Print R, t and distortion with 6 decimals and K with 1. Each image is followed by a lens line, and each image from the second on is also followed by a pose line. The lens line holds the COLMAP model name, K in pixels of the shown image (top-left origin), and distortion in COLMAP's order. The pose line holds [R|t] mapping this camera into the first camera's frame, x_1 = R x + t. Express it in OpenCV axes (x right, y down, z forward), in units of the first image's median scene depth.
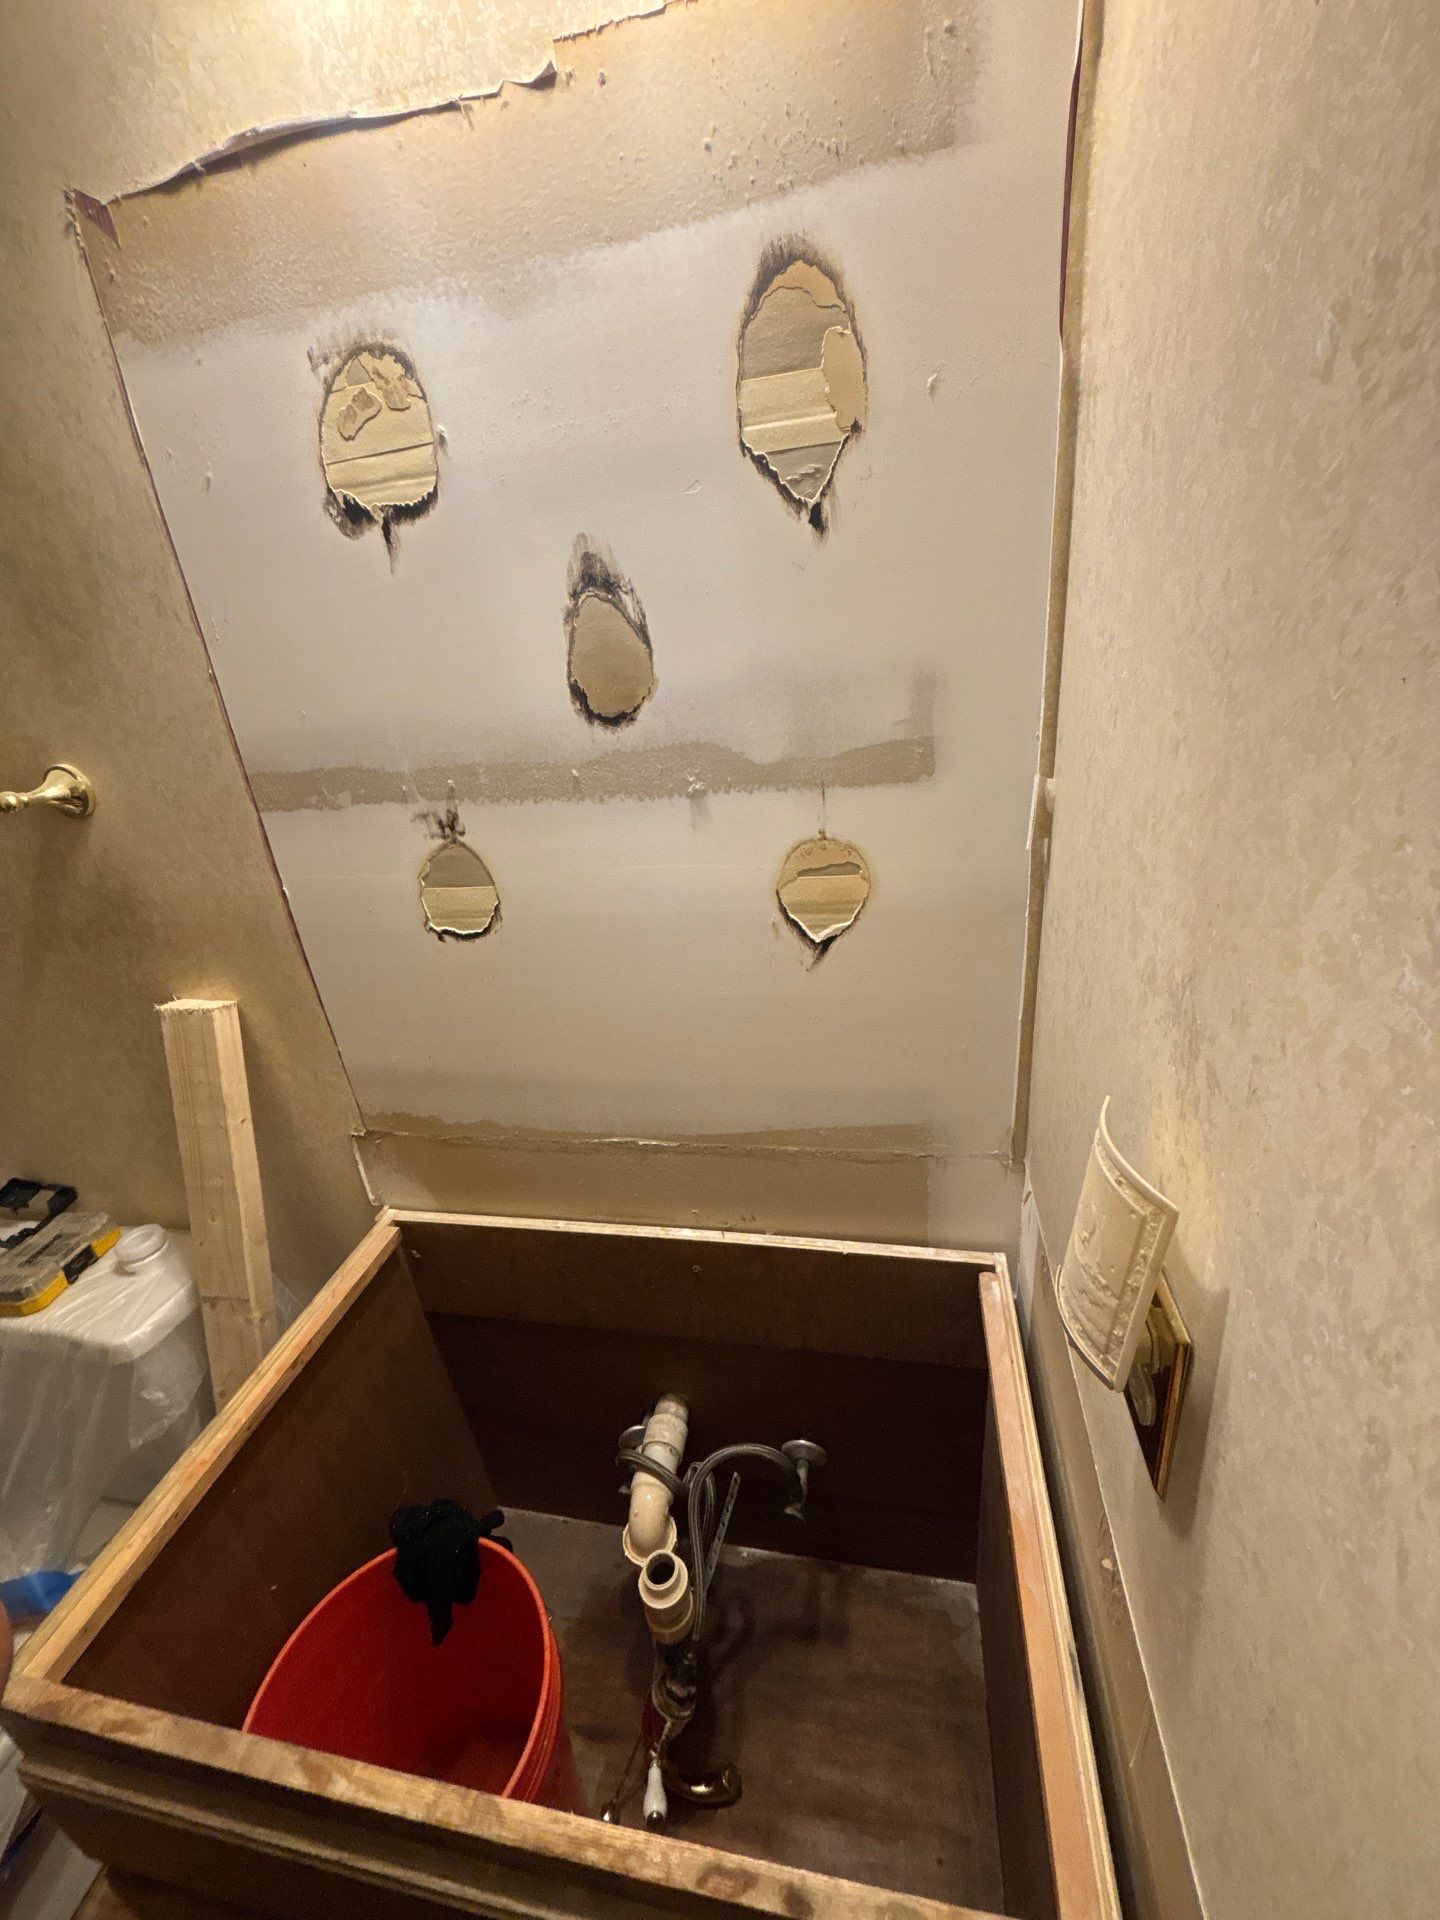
lens RADIAL K [[767.4, 0, 719.3], [0, 767.4, 961.8], [0, 0, 1]] dist [0.000447, 0.000230]
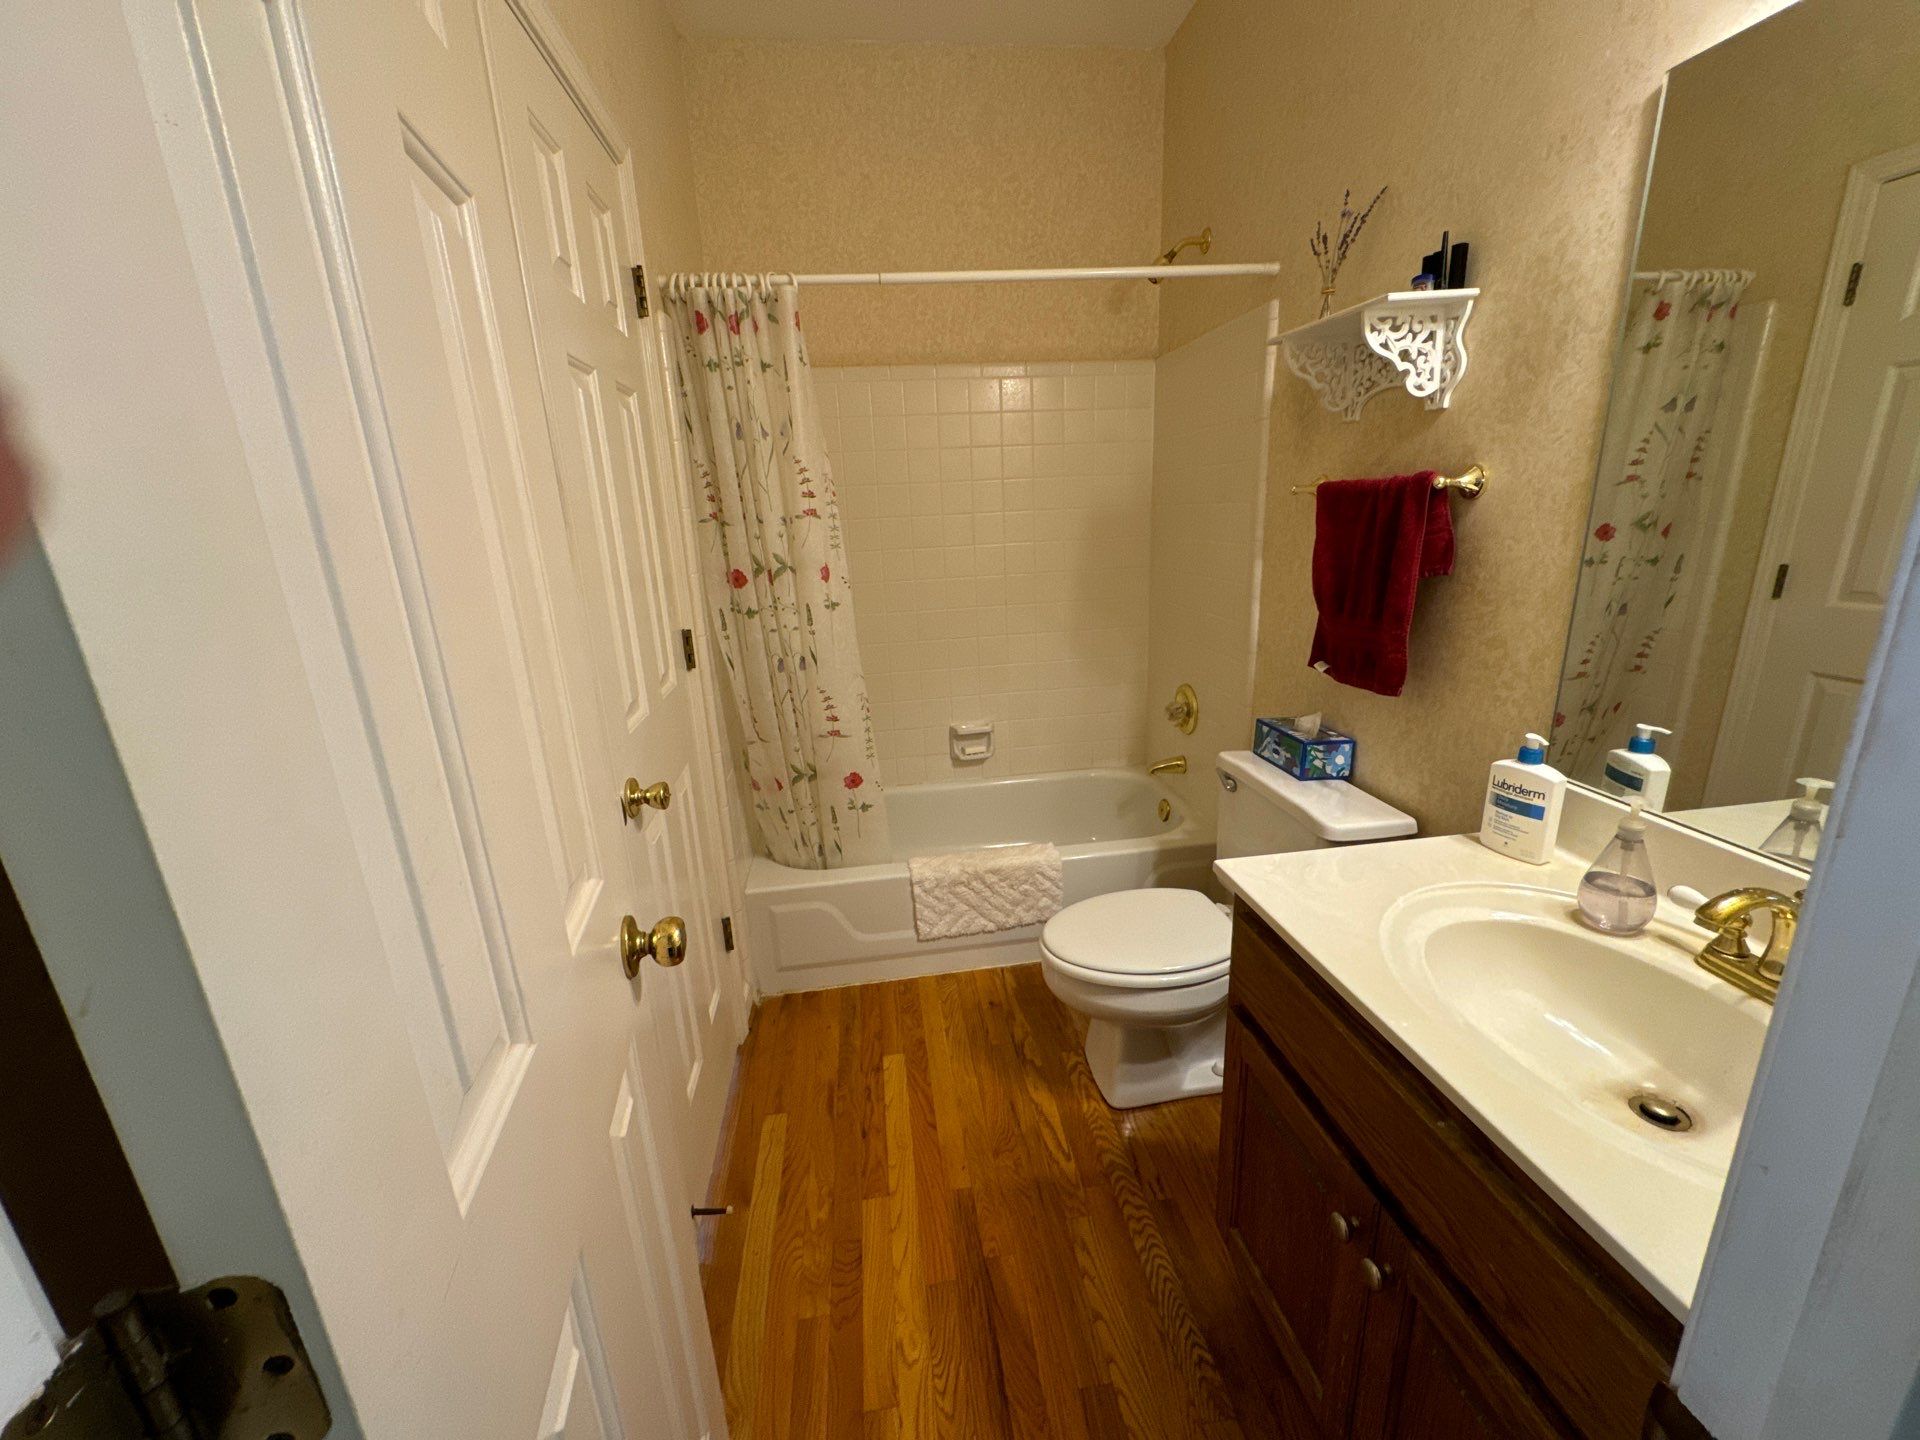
lens RADIAL K [[767.4, 0, 954.0], [0, 767.4, 724.6], [0, 0, 1]] dist [0.000447, 0.000230]
pose [[0.331479, 0.333878, -0.882410, 0.395644], [-0.352471, 0.911392, 0.212438, 0.319319], [0.875149, 0.240605, 0.419789, -0.529886]]
